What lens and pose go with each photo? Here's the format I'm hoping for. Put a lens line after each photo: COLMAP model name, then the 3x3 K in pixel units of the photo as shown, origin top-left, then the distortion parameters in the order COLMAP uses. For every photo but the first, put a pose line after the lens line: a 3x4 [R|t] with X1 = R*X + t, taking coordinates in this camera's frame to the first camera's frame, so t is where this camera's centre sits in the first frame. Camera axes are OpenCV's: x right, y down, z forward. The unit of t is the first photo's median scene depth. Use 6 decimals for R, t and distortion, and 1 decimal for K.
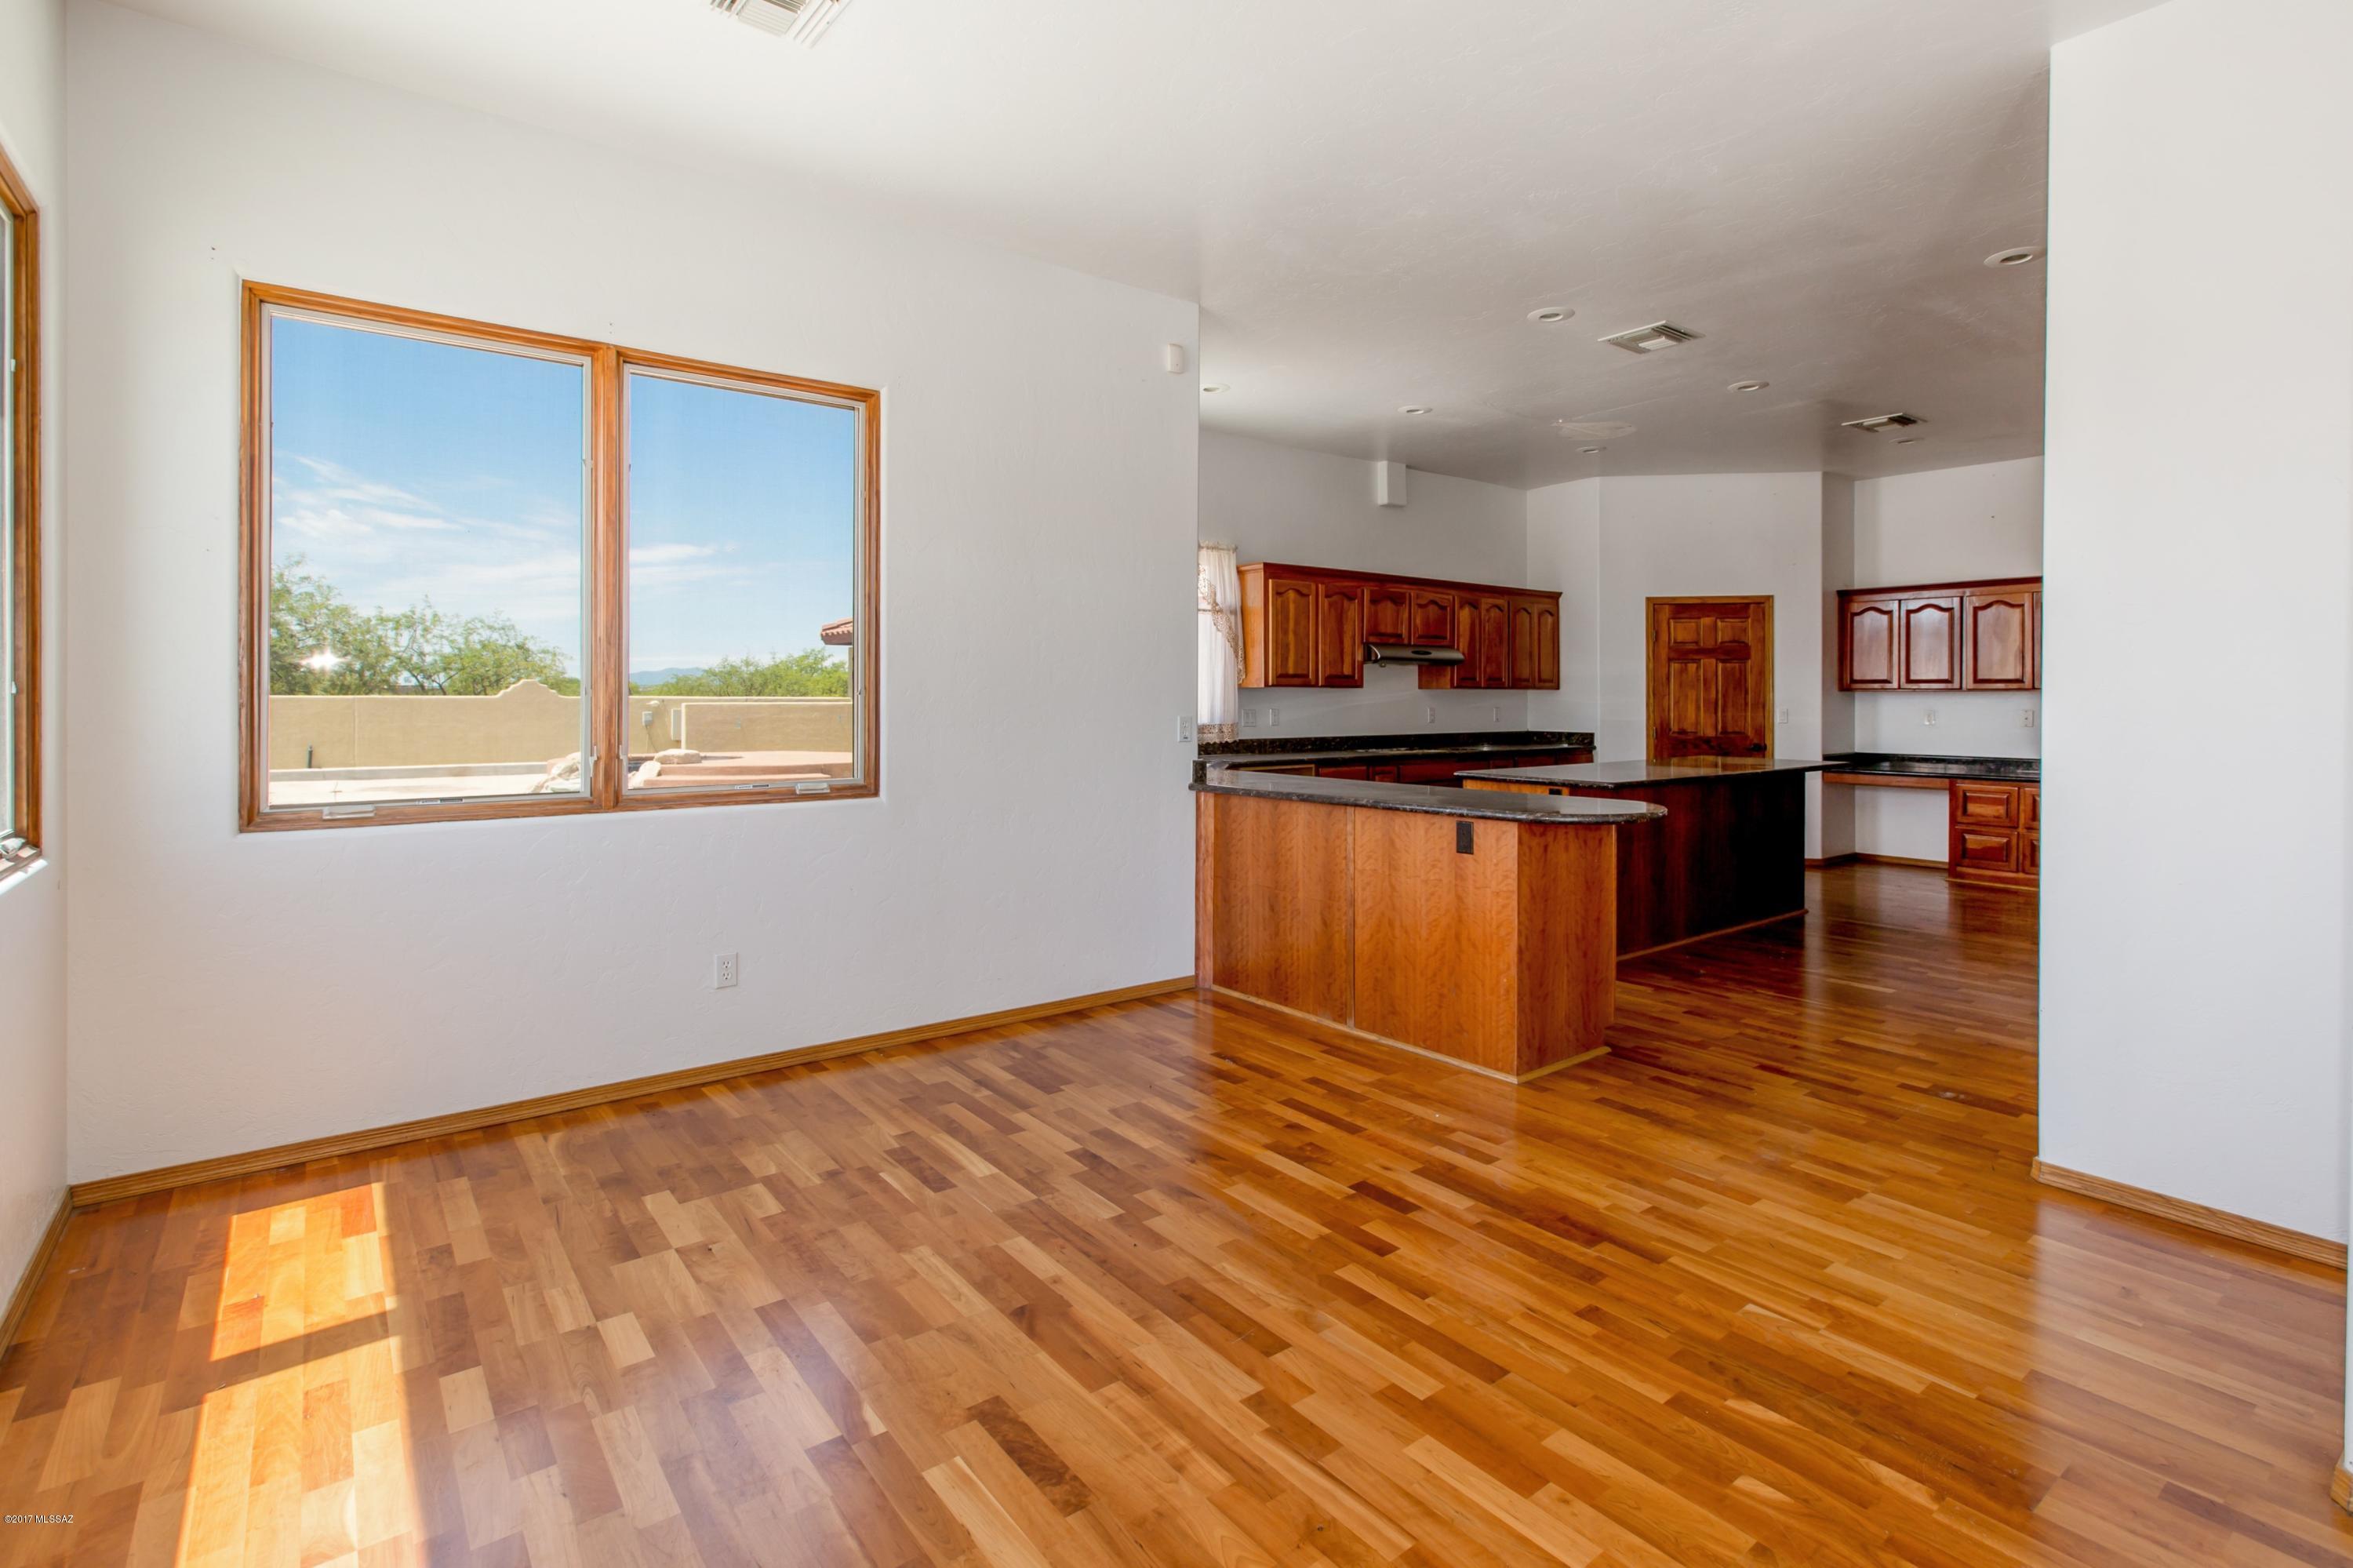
lens RADIAL K [[1118.4, 0, 1200.0], [0, 1118.4, 684.9], [0, 0, 1]] dist [0.005022, 0.000282]
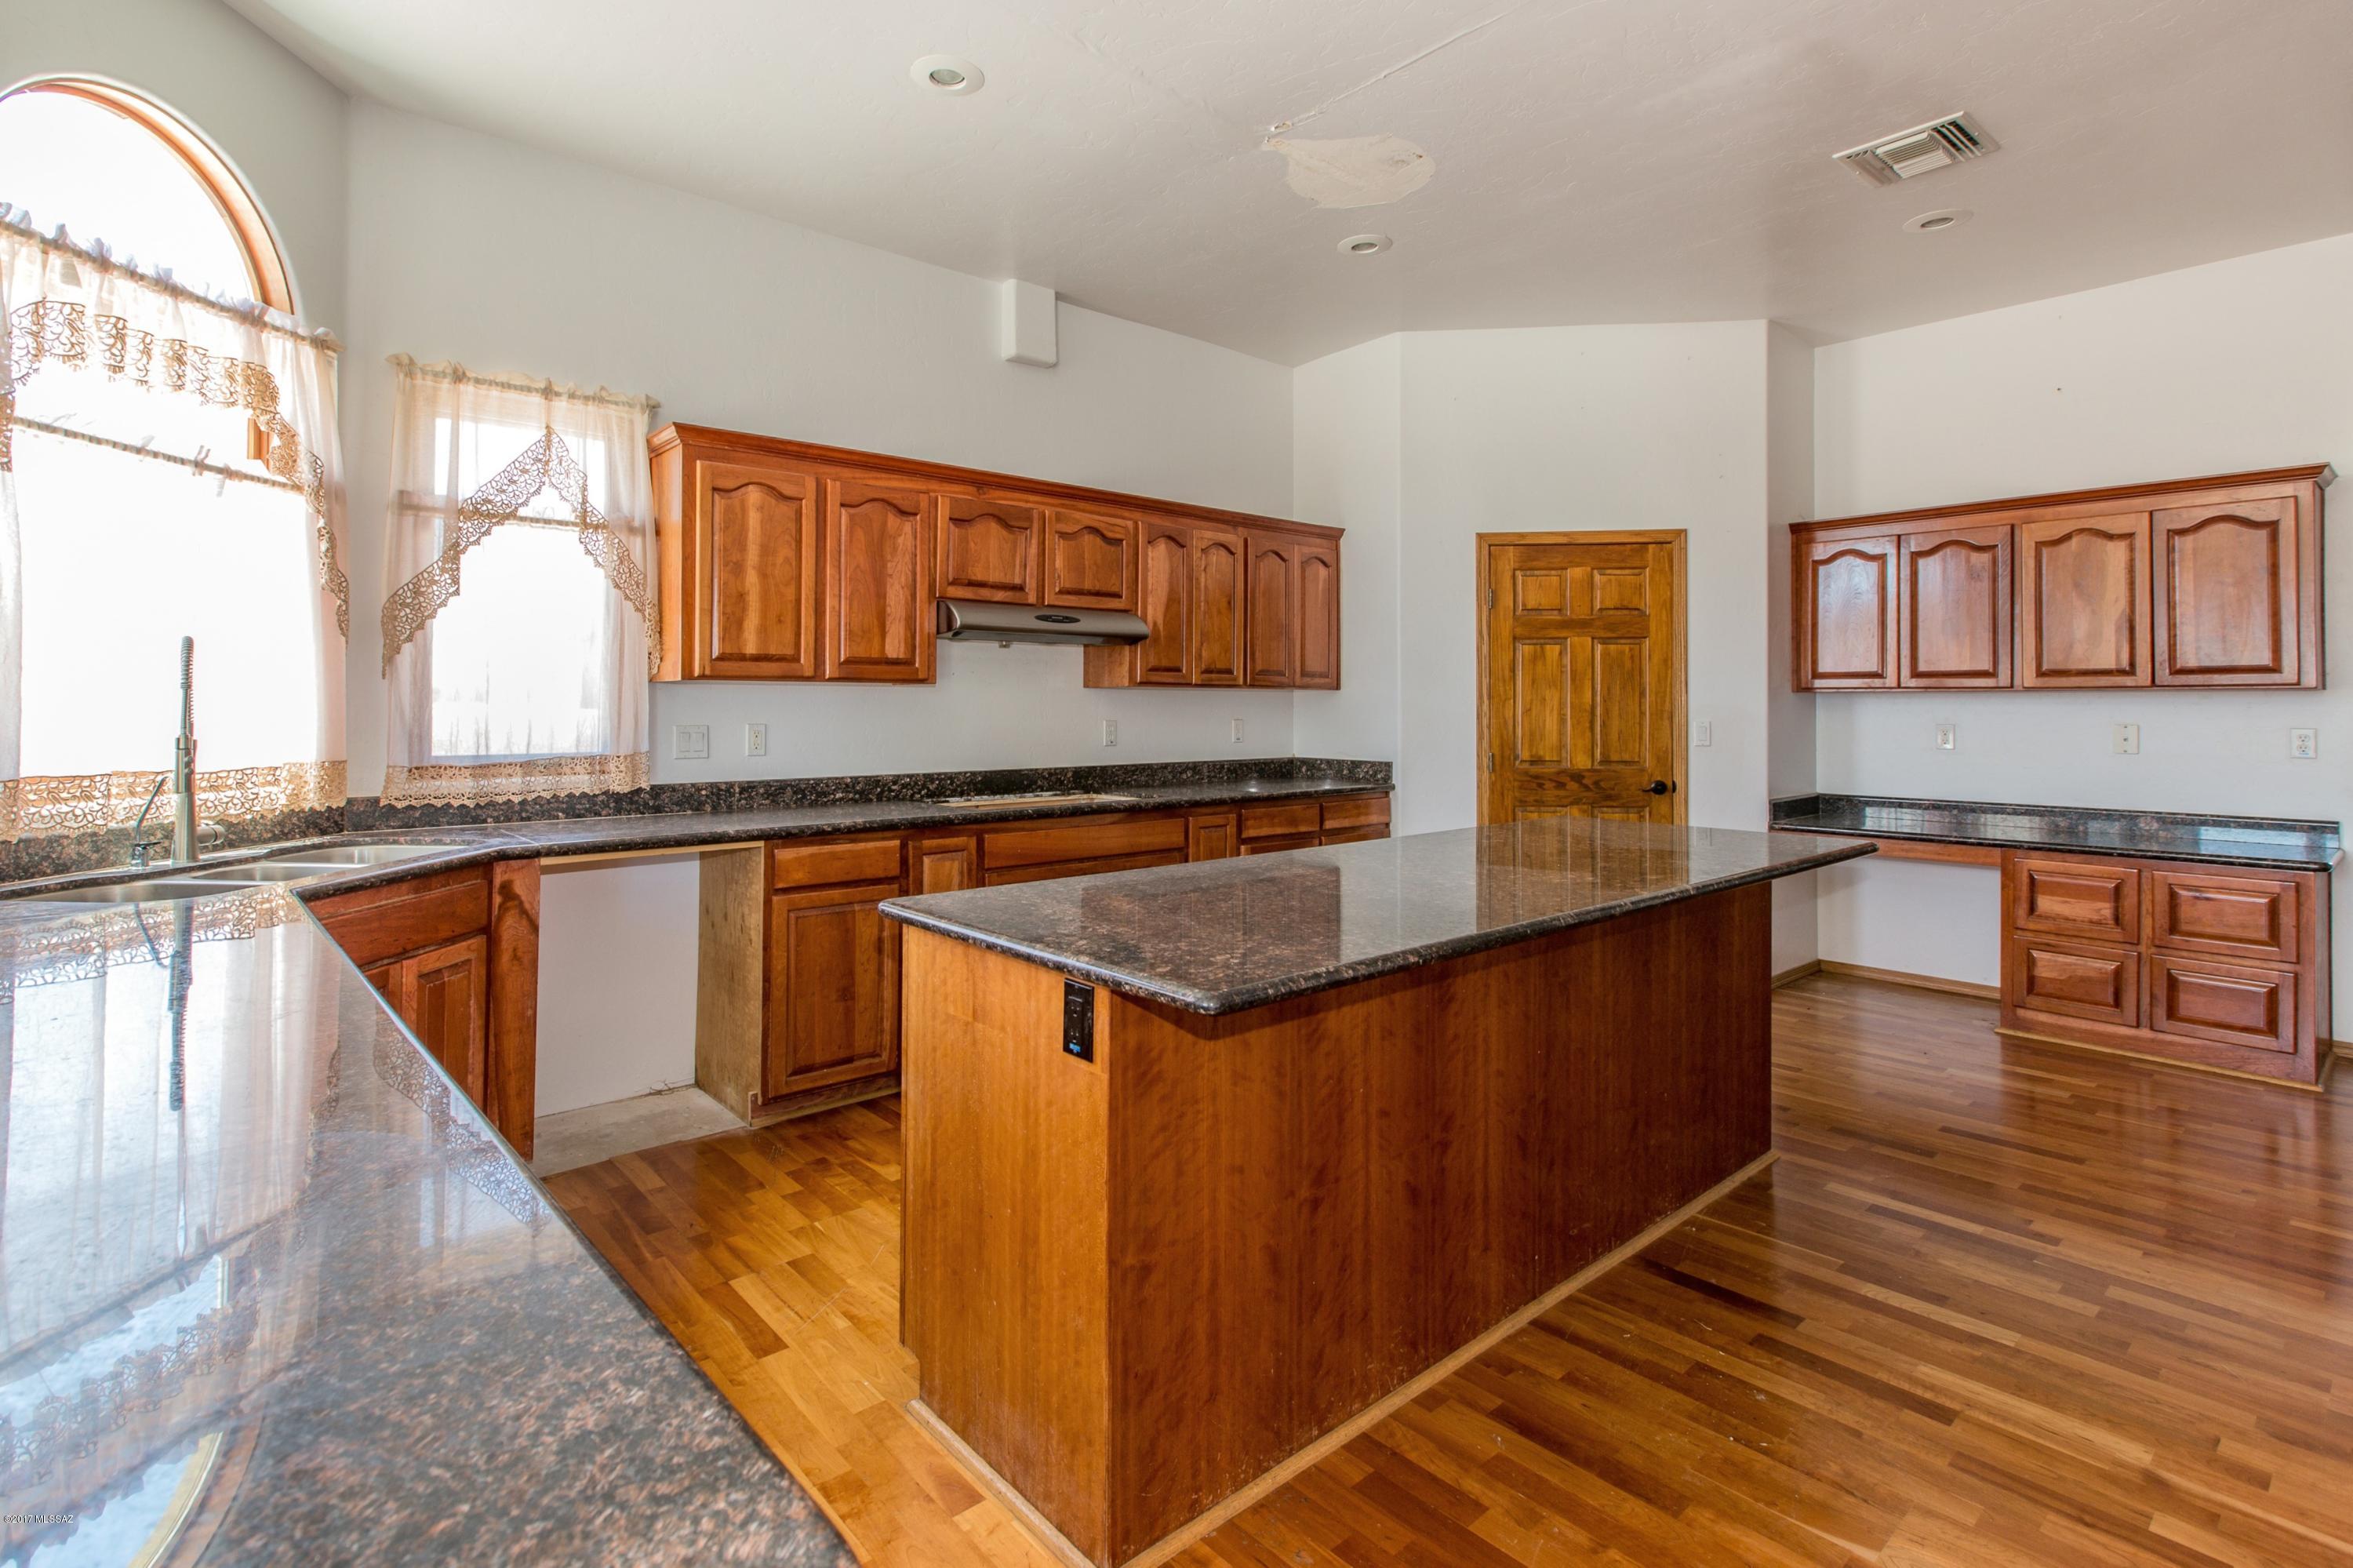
lens RADIAL K [[1118.4, 0, 1162.2], [0, 1118.4, 691.7], [0, 0, 1]] dist [0.005022, 0.000282]
pose [[0.998460, 0.000200, 0.055475, 0.210679], [-0.000126, 0.999999, -0.001333, 0.006669], [-0.055476, 0.001324, 0.998459, 0.441845]]
